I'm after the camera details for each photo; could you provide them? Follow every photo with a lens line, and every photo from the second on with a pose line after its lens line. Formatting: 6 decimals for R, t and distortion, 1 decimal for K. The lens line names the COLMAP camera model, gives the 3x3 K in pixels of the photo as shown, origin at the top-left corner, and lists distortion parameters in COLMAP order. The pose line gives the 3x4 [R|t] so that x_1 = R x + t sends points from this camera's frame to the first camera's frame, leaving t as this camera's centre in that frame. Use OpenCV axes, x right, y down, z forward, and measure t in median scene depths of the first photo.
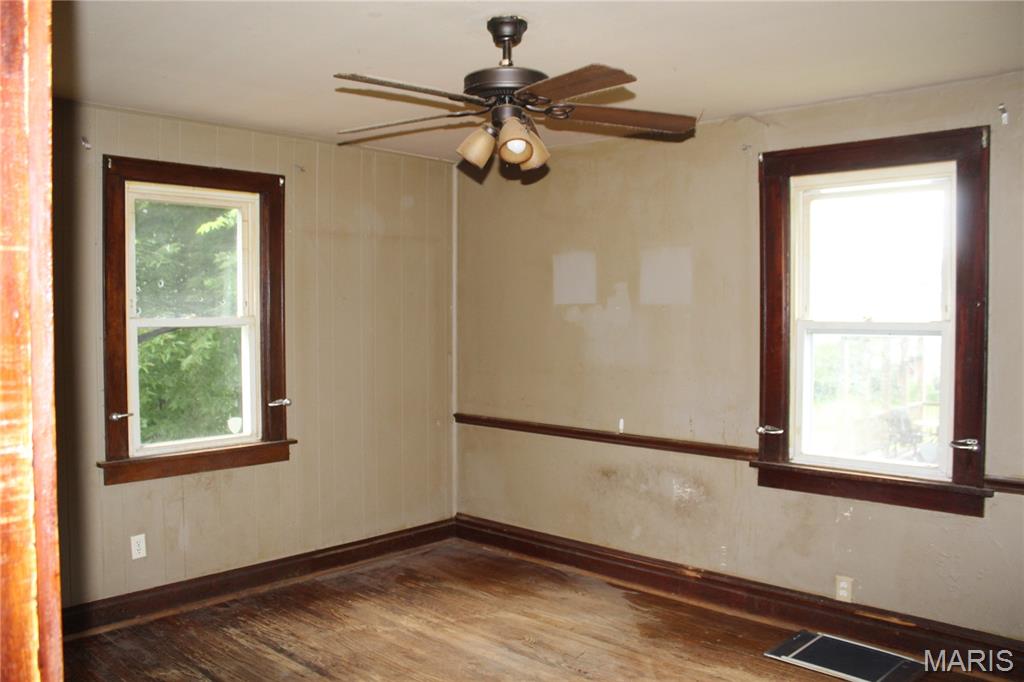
lens RADIAL K [[858.1, 0, 501.0], [0, 858.1, 342.2], [0, 0, 1]] dist [-0.160757, 0.155781]
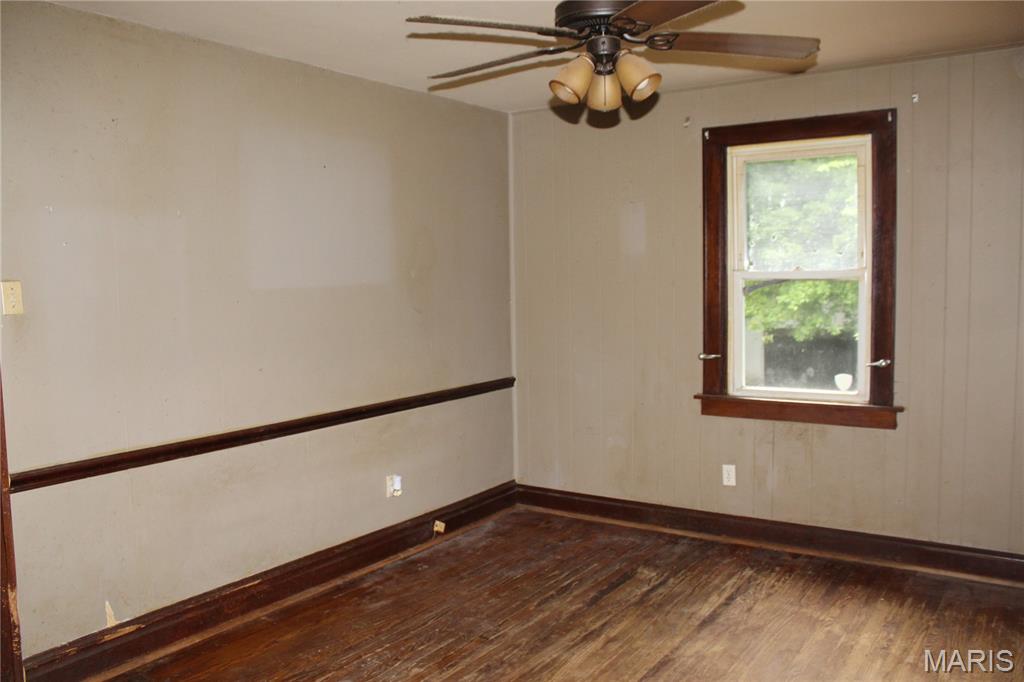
lens RADIAL K [[858.1, 0, 501.0], [0, 858.1, 342.2], [0, 0, 1]] dist [-0.160757, 0.155781]
pose [[0.150081, 0.078872, -0.985523, 0.620362], [-0.017464, 0.996869, 0.077120, -0.014770], [0.988519, 0.005637, 0.150988, 0.519694]]
